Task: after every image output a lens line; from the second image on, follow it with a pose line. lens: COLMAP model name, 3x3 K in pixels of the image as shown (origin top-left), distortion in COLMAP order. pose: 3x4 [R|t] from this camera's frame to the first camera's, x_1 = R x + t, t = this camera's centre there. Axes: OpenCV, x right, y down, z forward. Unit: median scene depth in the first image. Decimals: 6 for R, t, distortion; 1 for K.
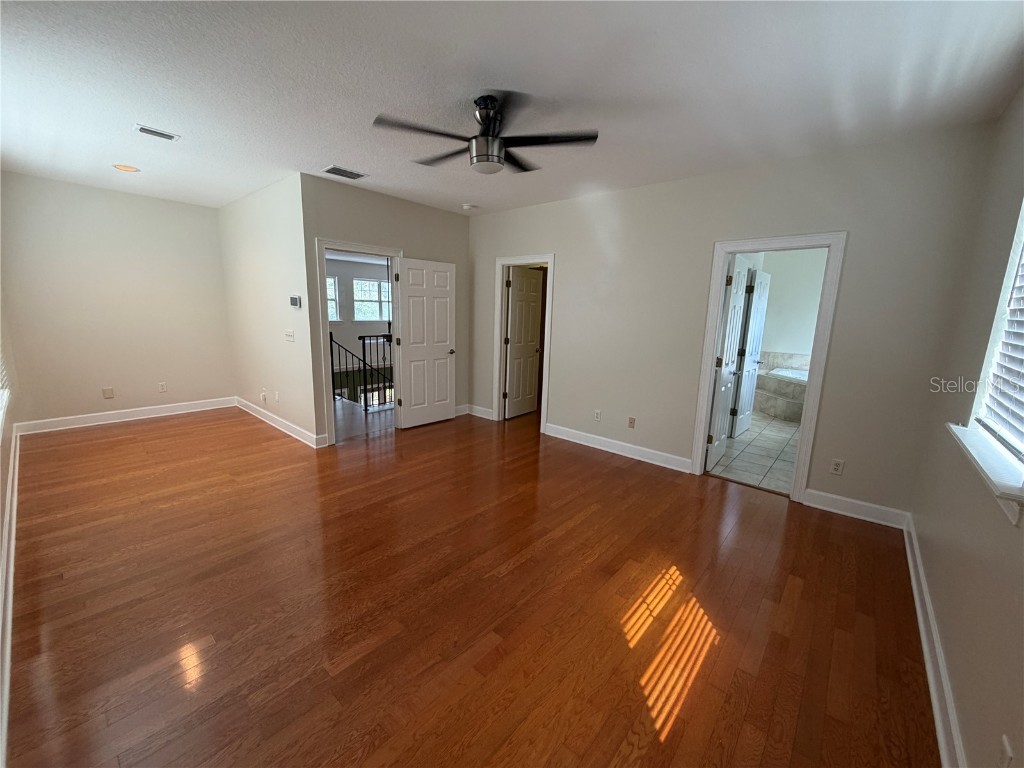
lens RADIAL K [[407.8, 0, 513.3], [0, 407.8, 383.8], [0, 0, 1]] dist [-0.002714, -0.000481]
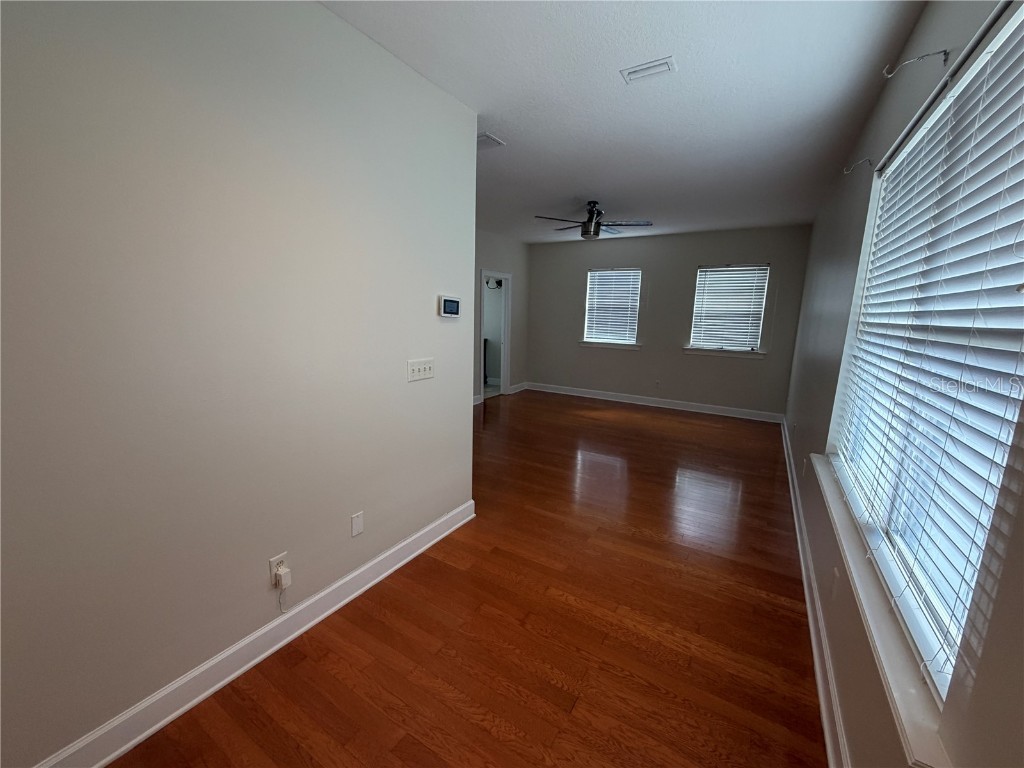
lens RADIAL K [[407.8, 0, 513.0], [0, 407.8, 385.4], [0, 0, 1]] dist [-0.002714, -0.000481]
pose [[-0.151459, -0.209789, 0.965945, -1.253649], [0.153357, 0.960398, 0.232630, -0.235612], [-0.976495, 0.183368, -0.113289, 1.086058]]
